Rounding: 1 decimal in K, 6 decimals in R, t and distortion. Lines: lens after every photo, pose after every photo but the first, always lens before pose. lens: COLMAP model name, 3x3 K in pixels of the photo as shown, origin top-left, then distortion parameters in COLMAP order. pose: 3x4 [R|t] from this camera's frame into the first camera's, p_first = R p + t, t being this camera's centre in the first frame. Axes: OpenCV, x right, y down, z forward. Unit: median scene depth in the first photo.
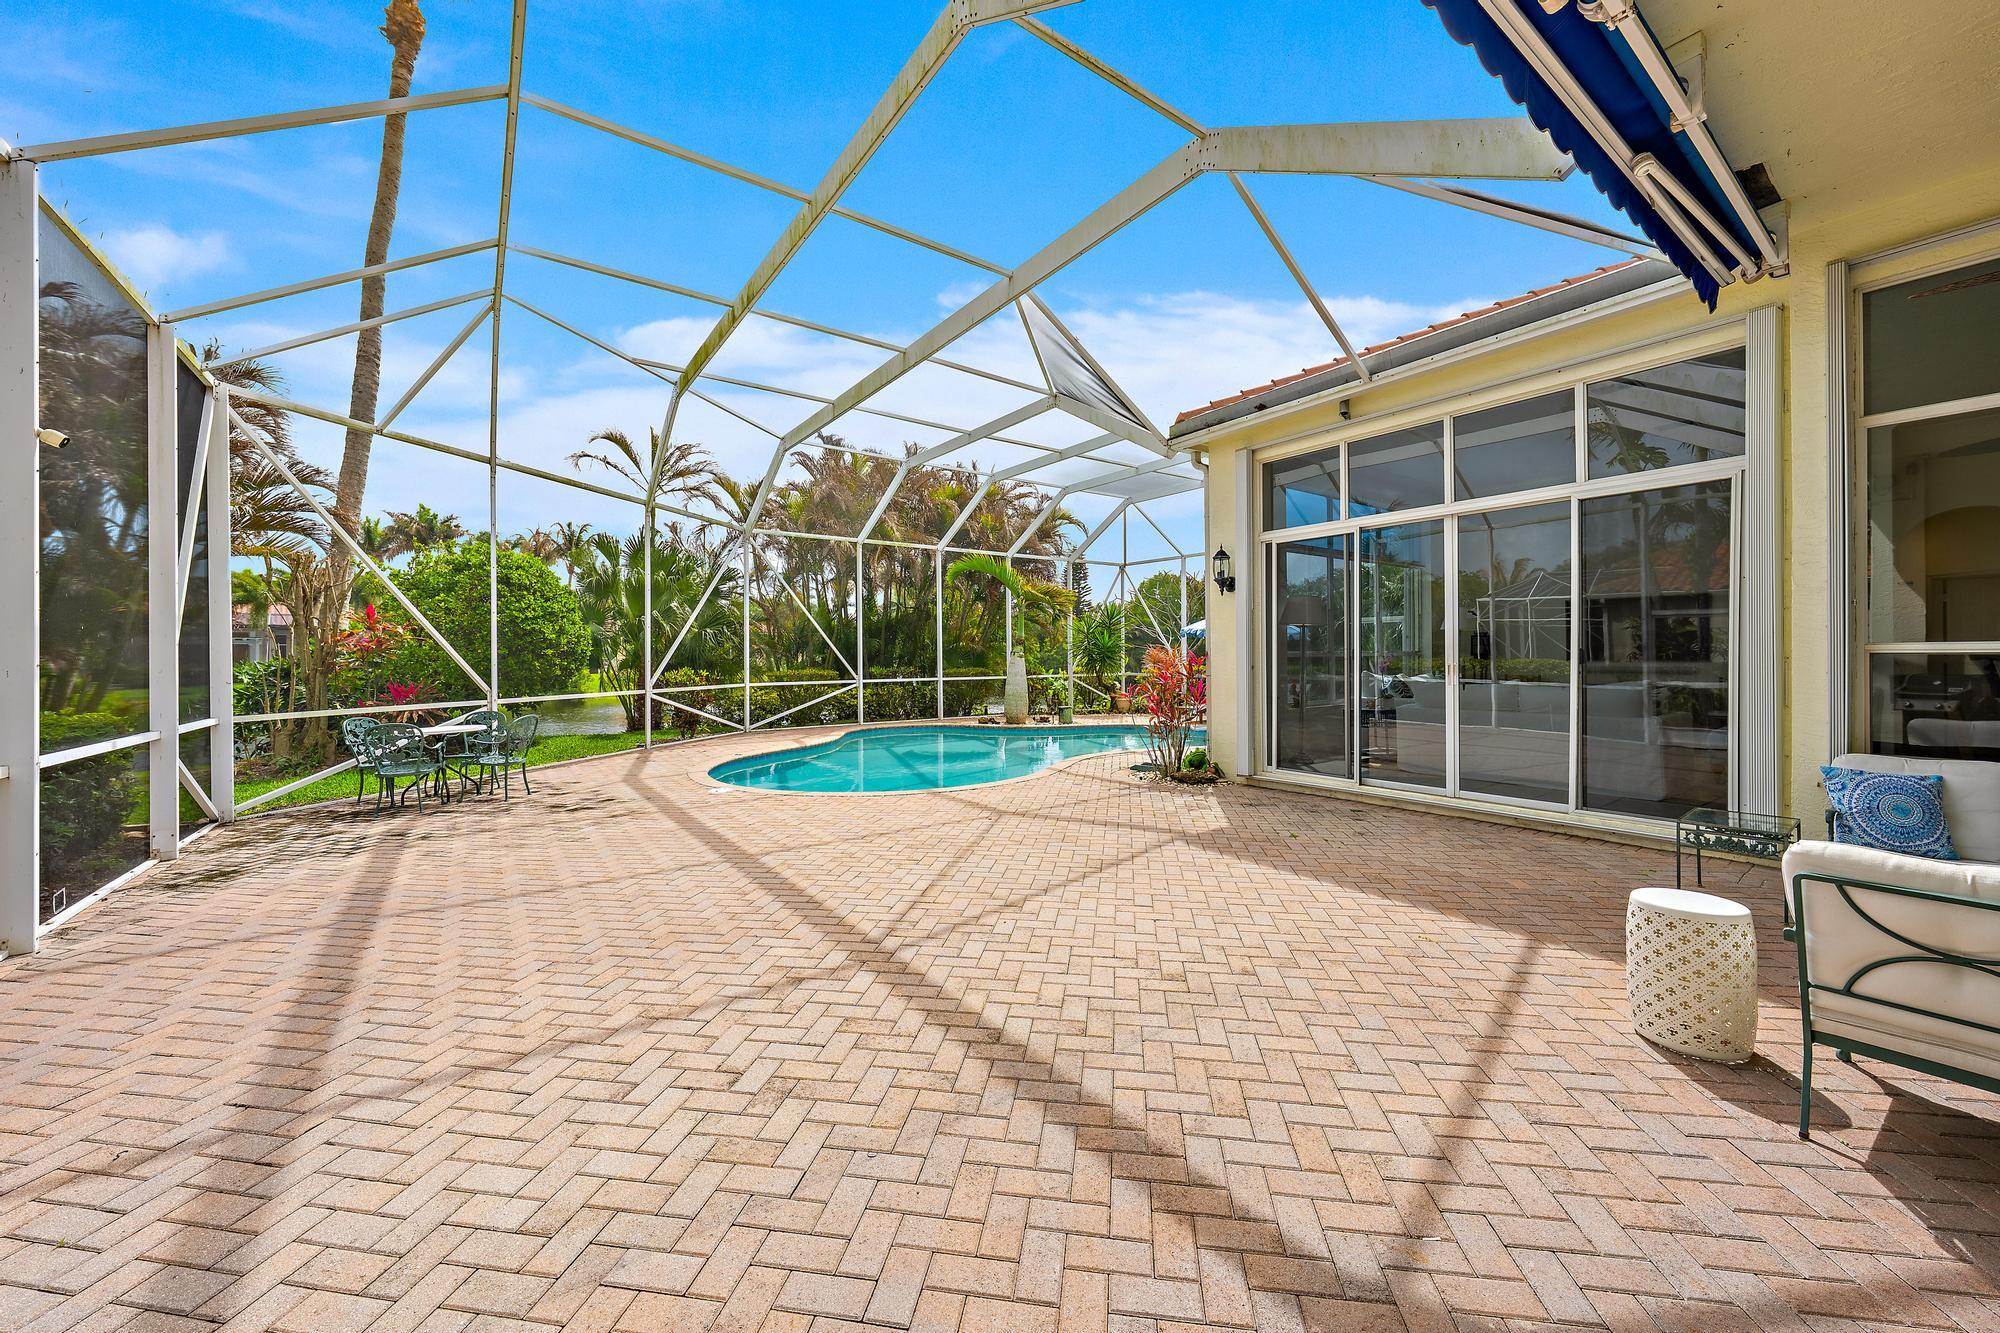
lens RADIAL K [[742.5, 0, 998.5], [0, 742.5, 656.3], [0, 0, 1]] dist [0.003422, 0.000012]
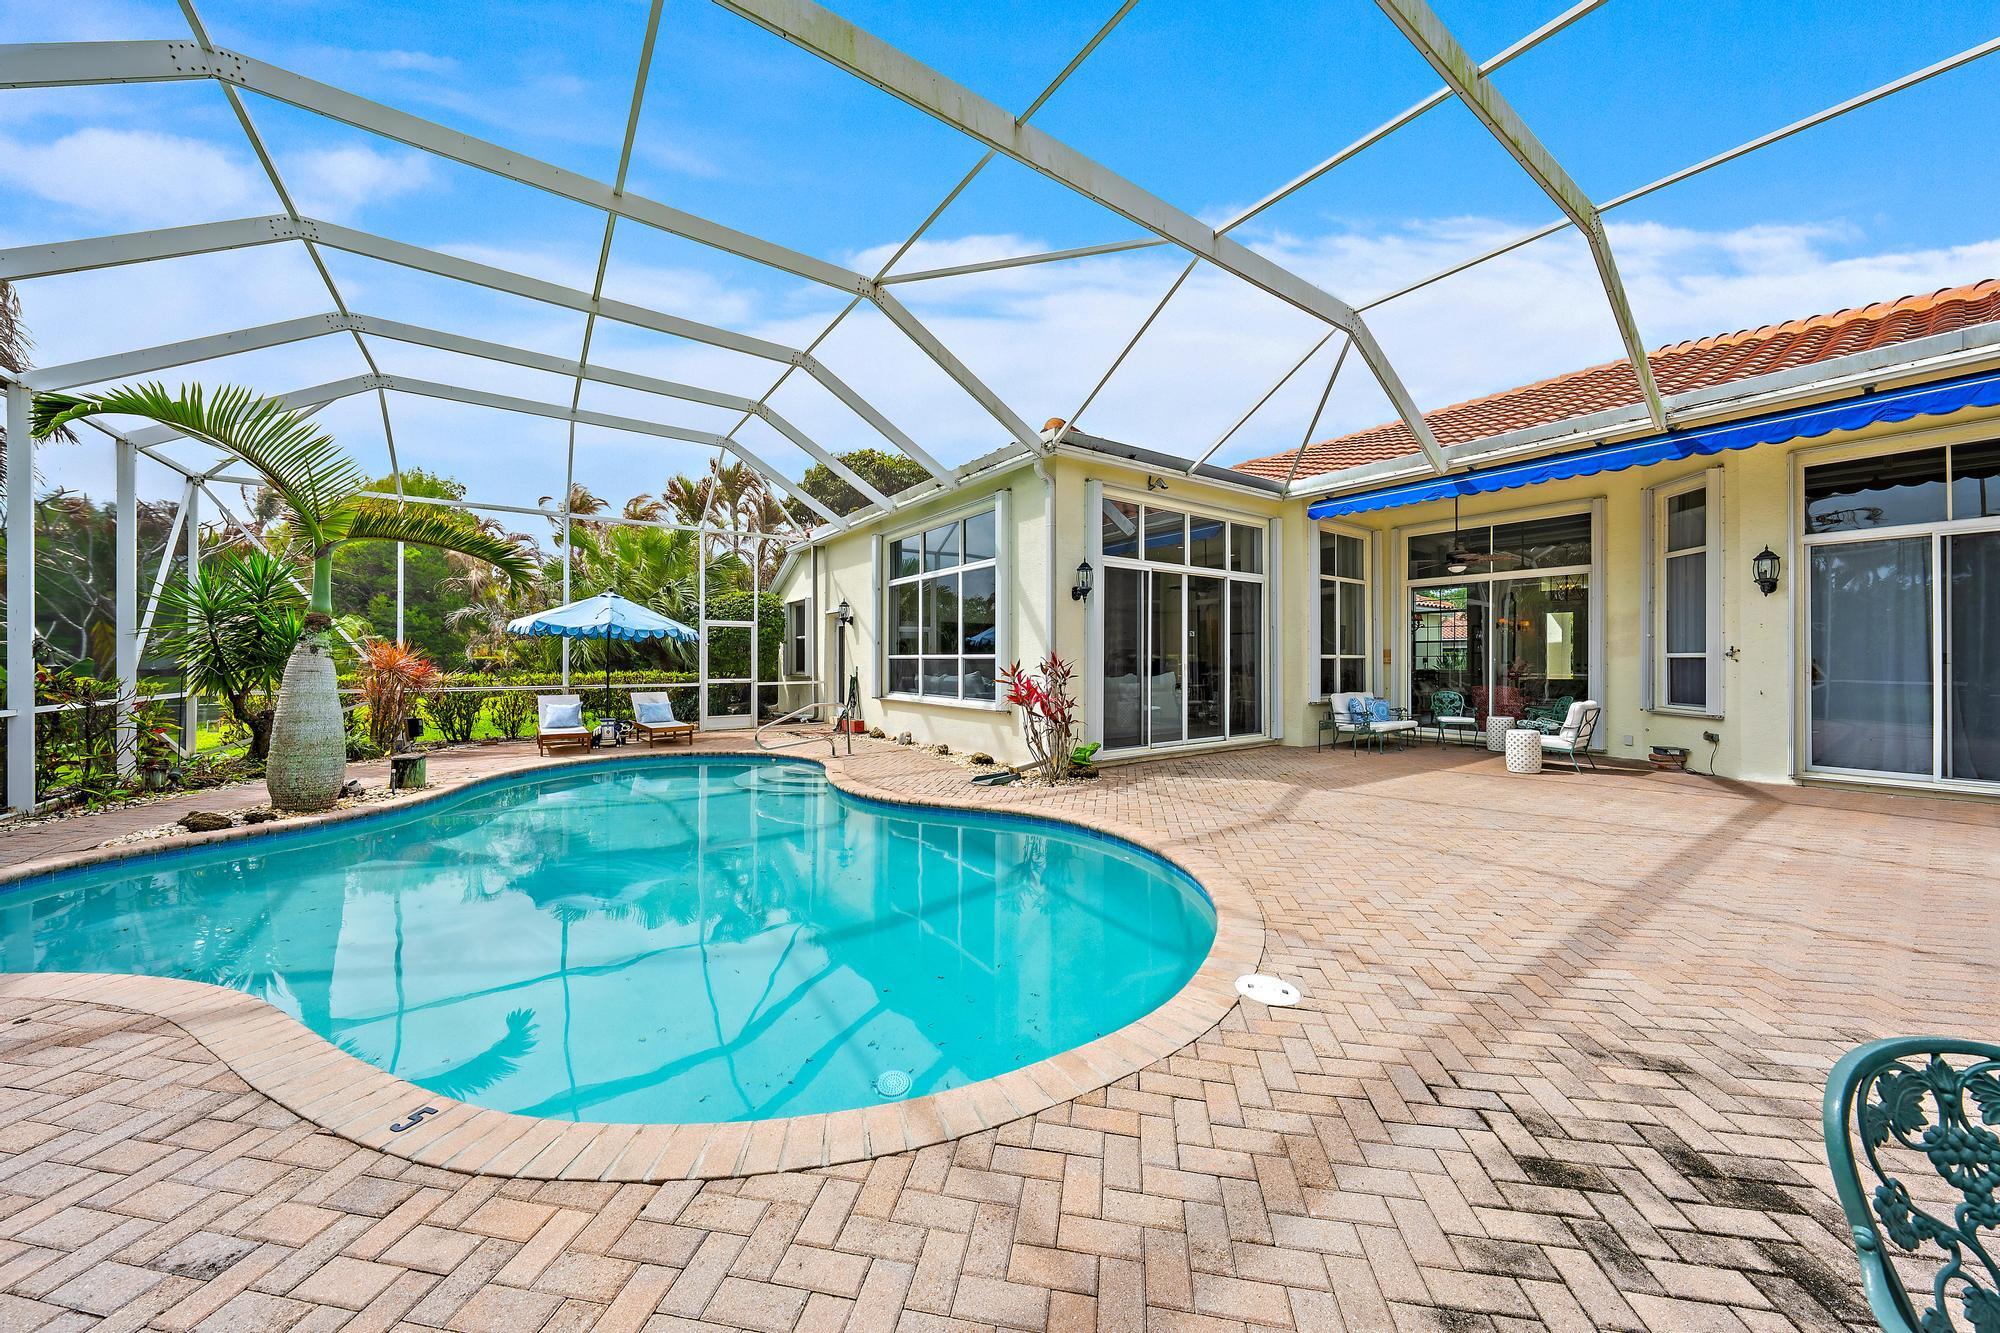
lens RADIAL K [[675.9, 0, 1005.0], [0, 675.9, 662.9], [0, 0, 1]] dist [-0.004269, -0.000146]
pose [[0.012568, 0.002613, 0.999918, -0.396587], [0.002060, 0.999994, -0.002639, 0.004700], [-0.999919, 0.002093, 0.012563, 0.616198]]
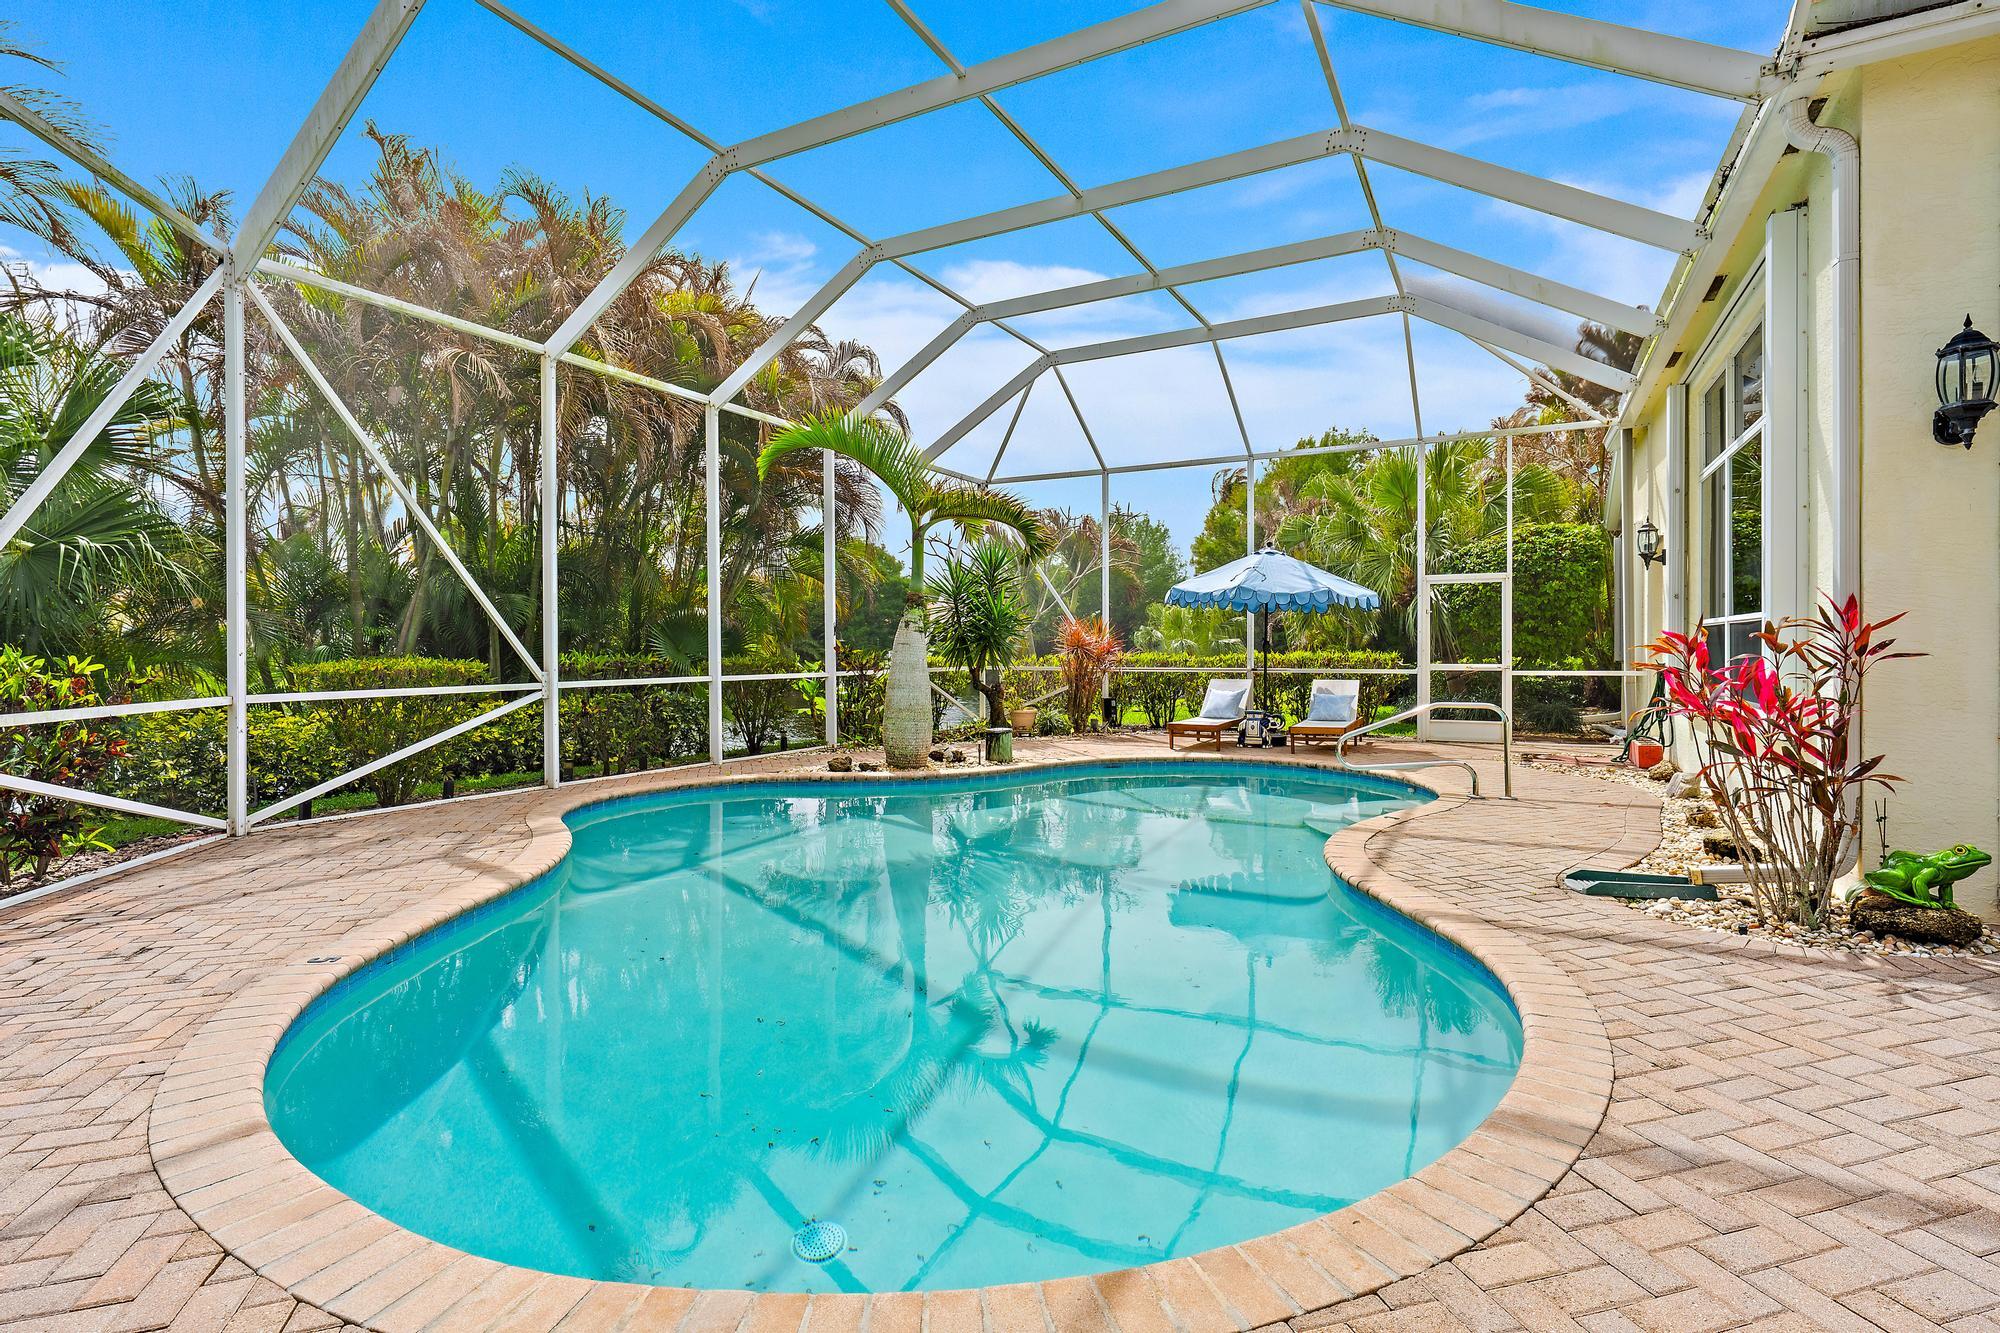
lens RADIAL K [[944.6, 0, 1006.7], [0, 944.6, 658.0], [0, 0, 1]] dist [0.002927, -0.000157]
pose [[0.899894, -0.000009, 0.436109, -0.197795], [-0.002992, 0.999976, 0.006193, 0.014129], [-0.436098, -0.006878, 0.899873, 0.420343]]
